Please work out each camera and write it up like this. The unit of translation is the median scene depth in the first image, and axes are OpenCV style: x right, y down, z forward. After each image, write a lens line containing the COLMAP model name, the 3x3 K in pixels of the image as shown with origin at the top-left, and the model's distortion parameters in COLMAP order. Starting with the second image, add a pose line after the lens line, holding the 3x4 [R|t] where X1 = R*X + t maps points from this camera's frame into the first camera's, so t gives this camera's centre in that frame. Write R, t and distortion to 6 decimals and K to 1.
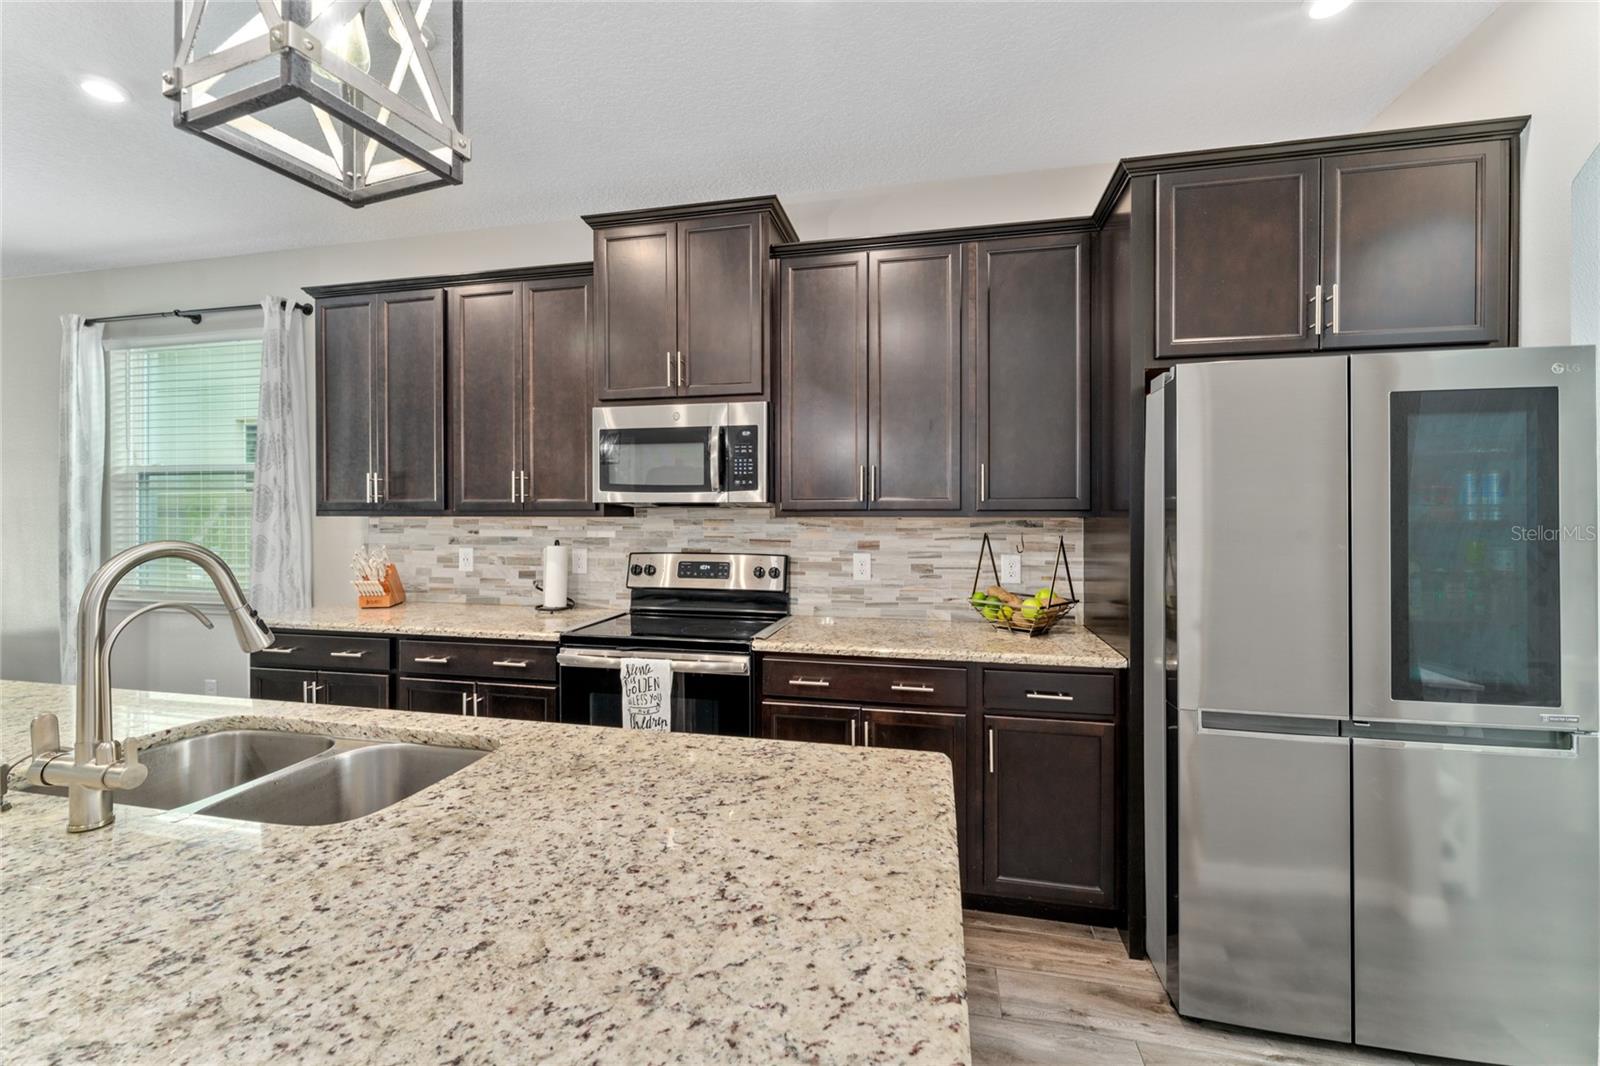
lens RADIAL K [[637.4, 0, 795.5], [0, 637.4, 517.7], [0, 0, 1]] dist [-0.000346, -0.000394]
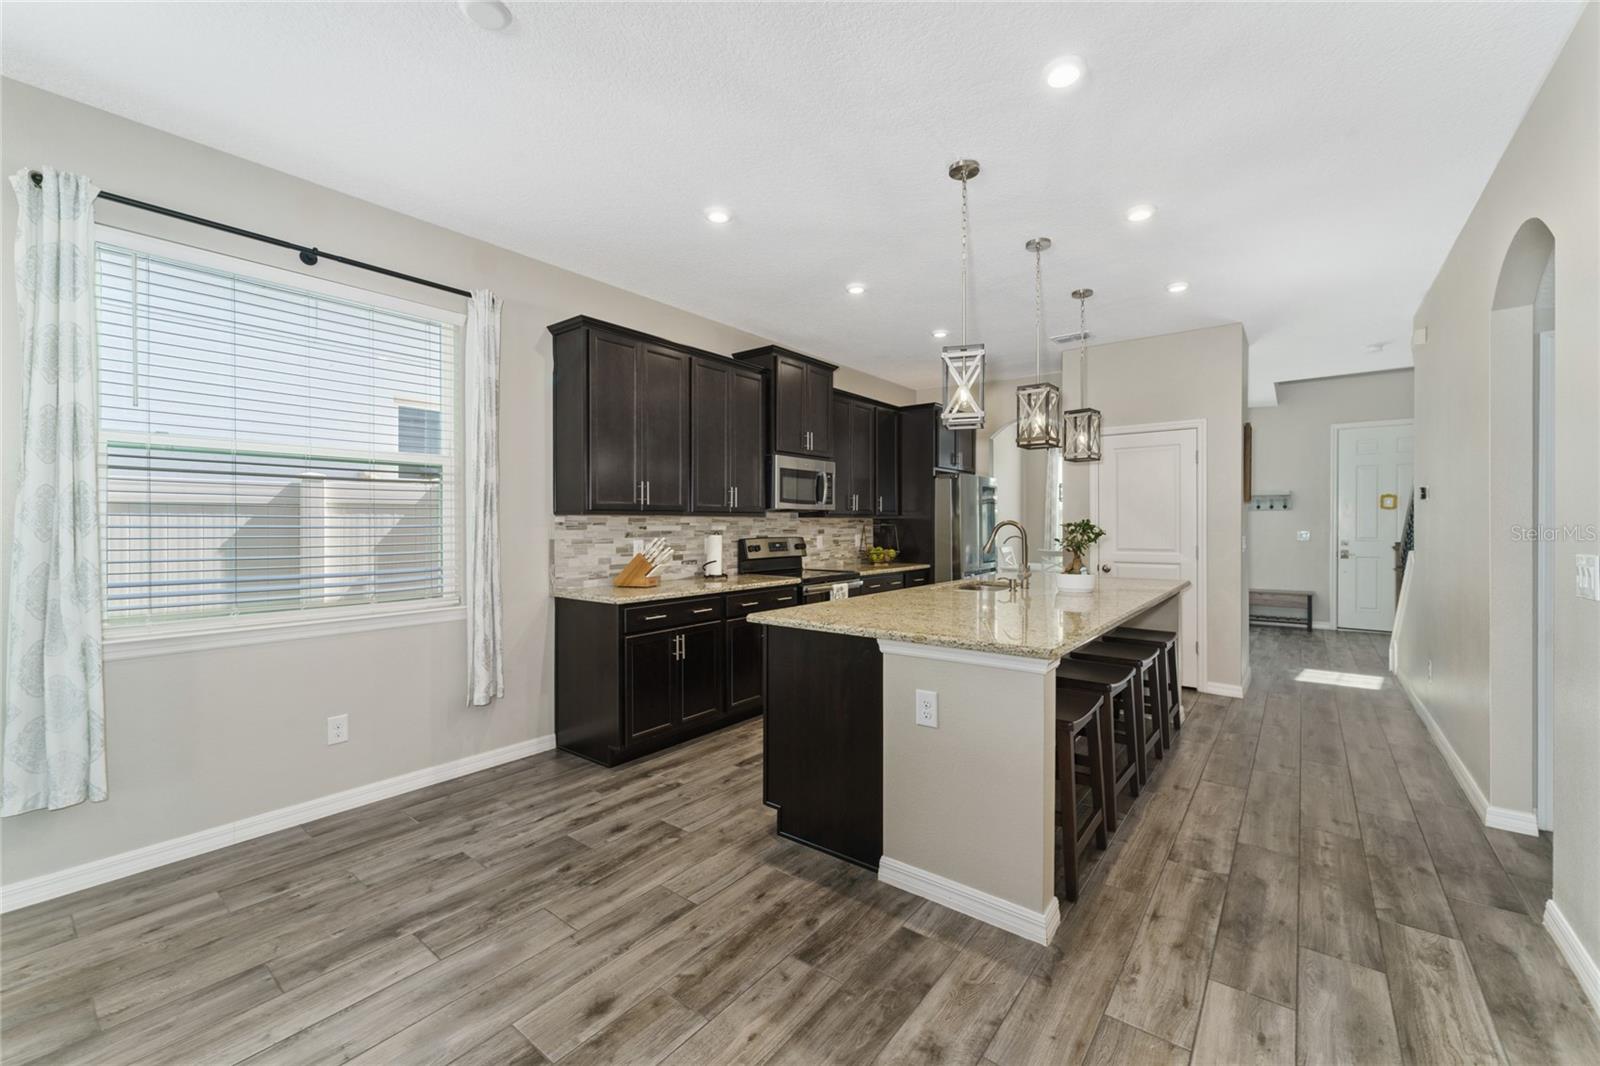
lens RADIAL K [[644.8, 0, 796.3], [0, 644.8, 524.2], [0, 0, 1]] dist [-0.001087, -0.000019]
pose [[0.439526, -0.003023, 0.898225, -1.824401], [0.002789, 0.999994, 0.002001, 0.015701], [-0.898225, 0.001625, 0.439532, 0.160316]]
